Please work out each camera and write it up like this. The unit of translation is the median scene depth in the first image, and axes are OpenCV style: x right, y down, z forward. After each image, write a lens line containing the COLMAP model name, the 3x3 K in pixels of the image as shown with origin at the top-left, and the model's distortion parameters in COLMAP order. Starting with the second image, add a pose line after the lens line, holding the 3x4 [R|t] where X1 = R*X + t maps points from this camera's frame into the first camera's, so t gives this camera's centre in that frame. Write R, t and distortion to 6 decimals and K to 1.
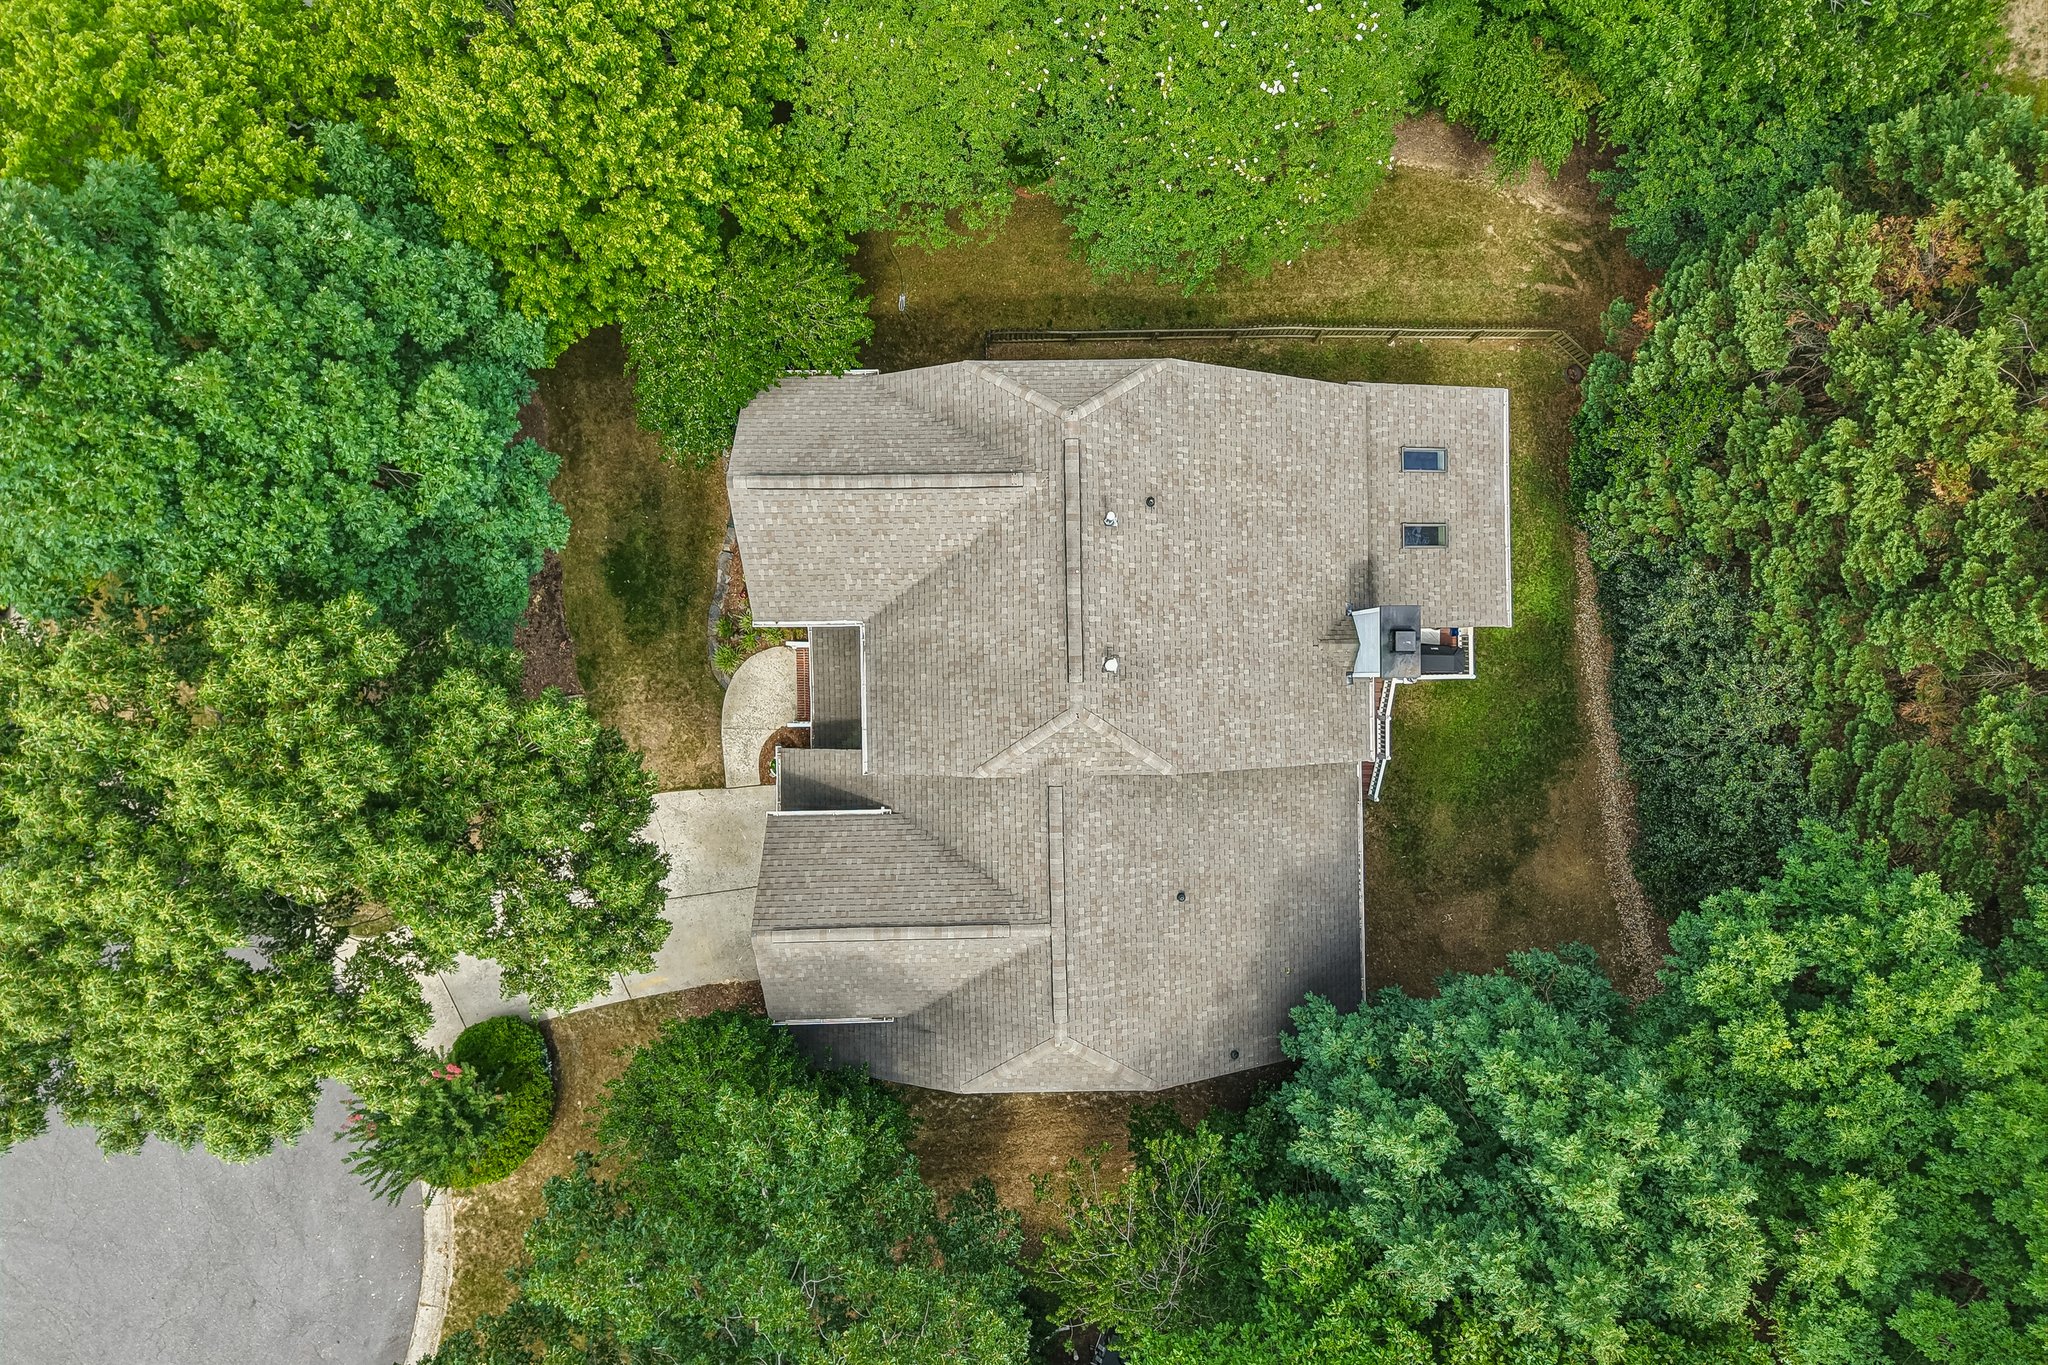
lens RADIAL K [[1467.7, 0, 1023.7], [0, 1467.7, 742.6], [0, 0, 1]] dist [-0.001876, -0.002397]
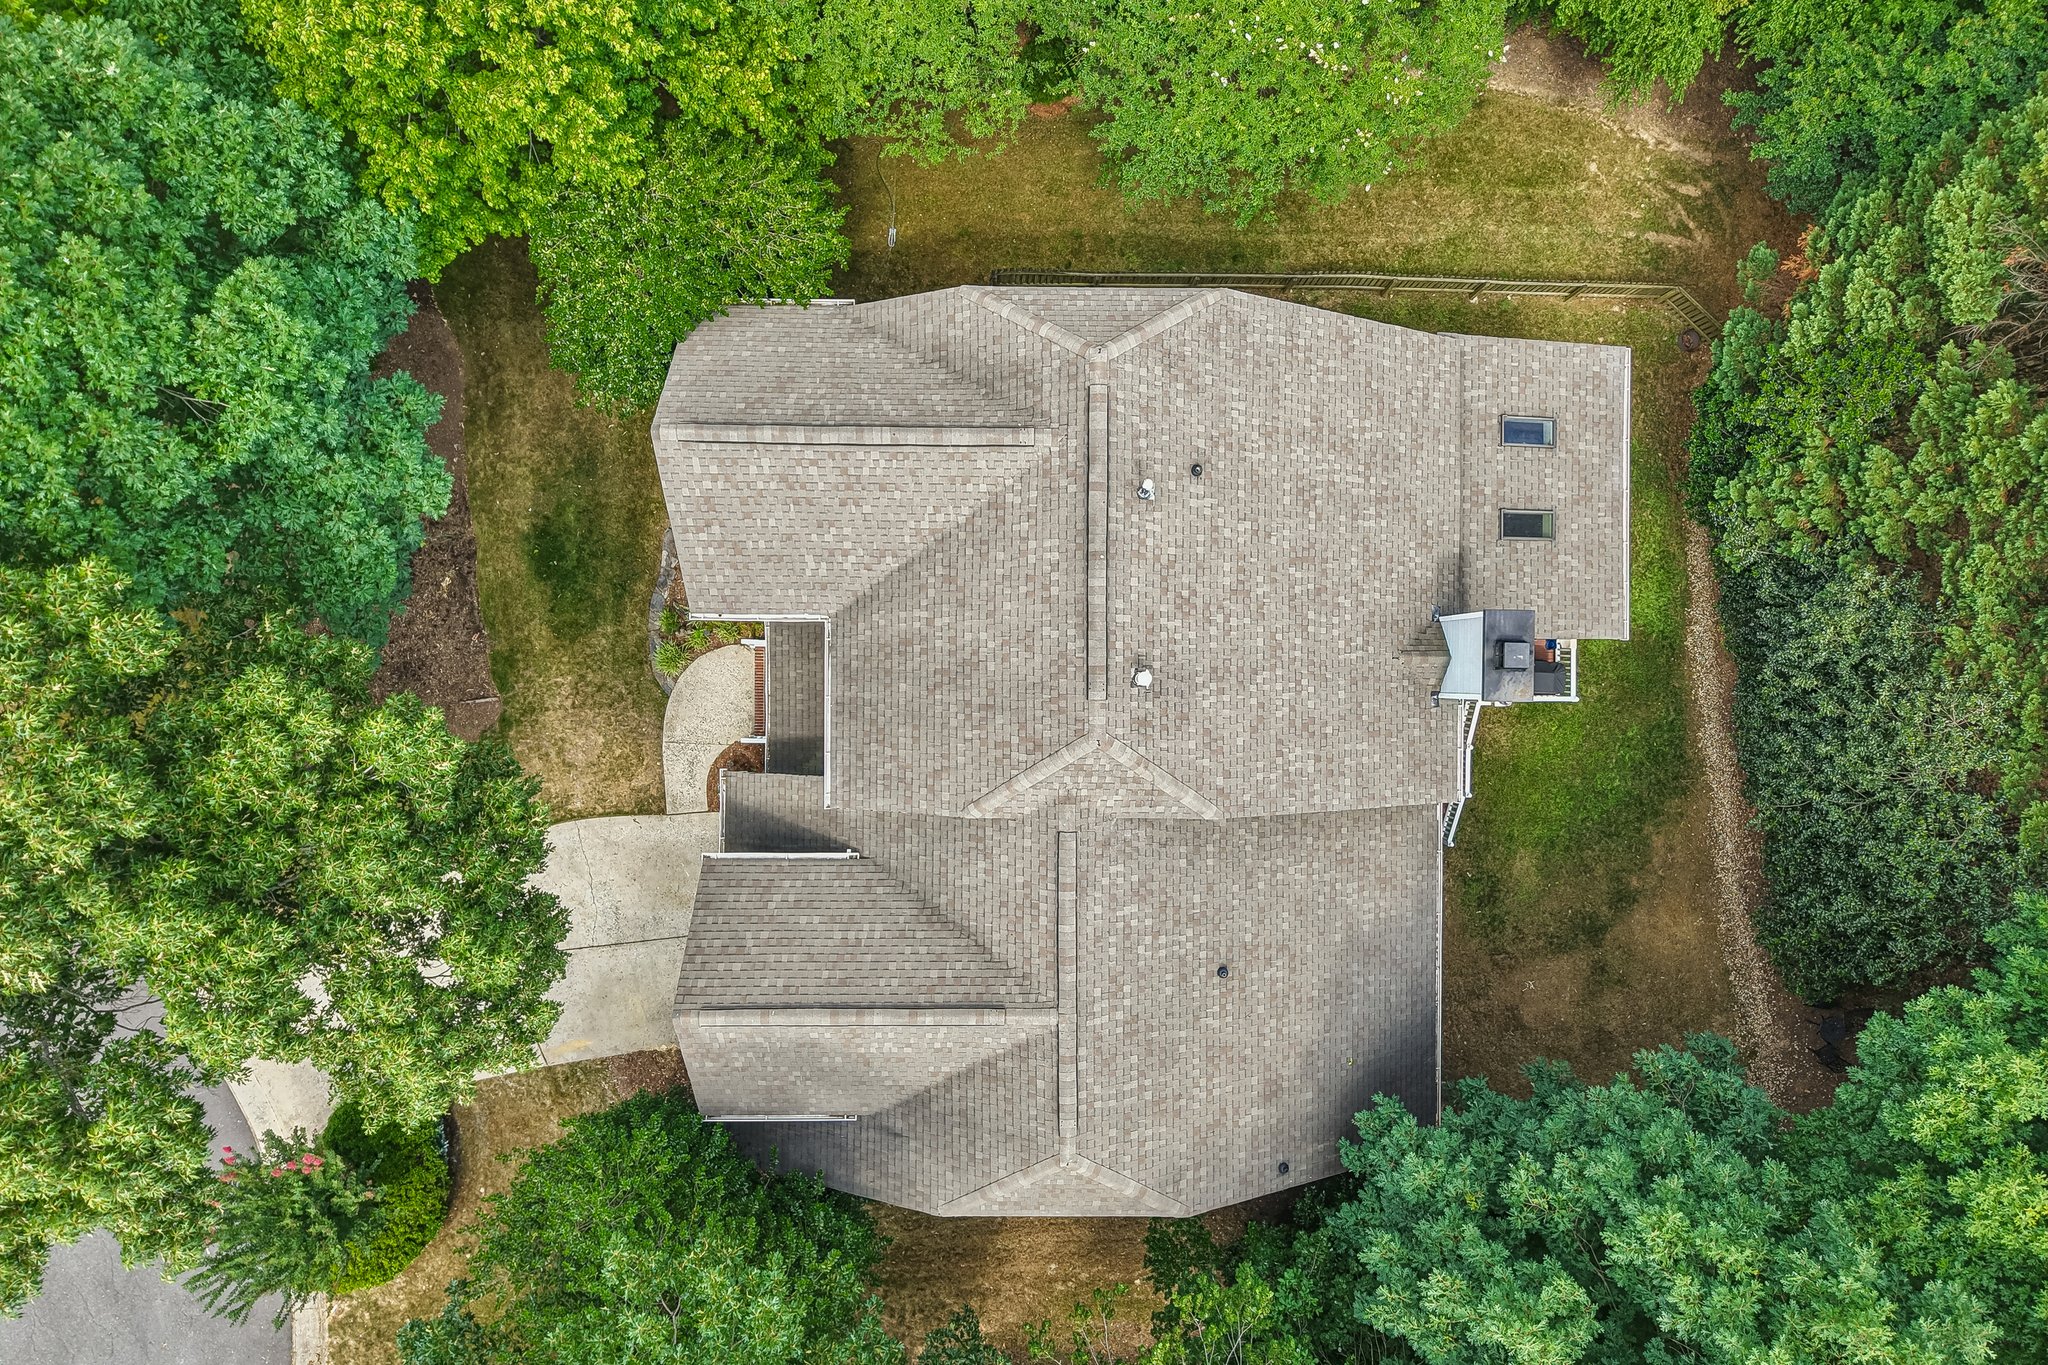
lens RADIAL K [[1467.7, 0, 1023.7], [0, 1467.7, 742.6], [0, 0, 1]] dist [-0.001876, -0.002397]
pose [[0.999784, 0.020774, -0.000616, -0.002081], [-0.020775, 0.999784, -0.001025, -0.015898], [0.000595, 0.001038, 0.999999, 0.212519]]
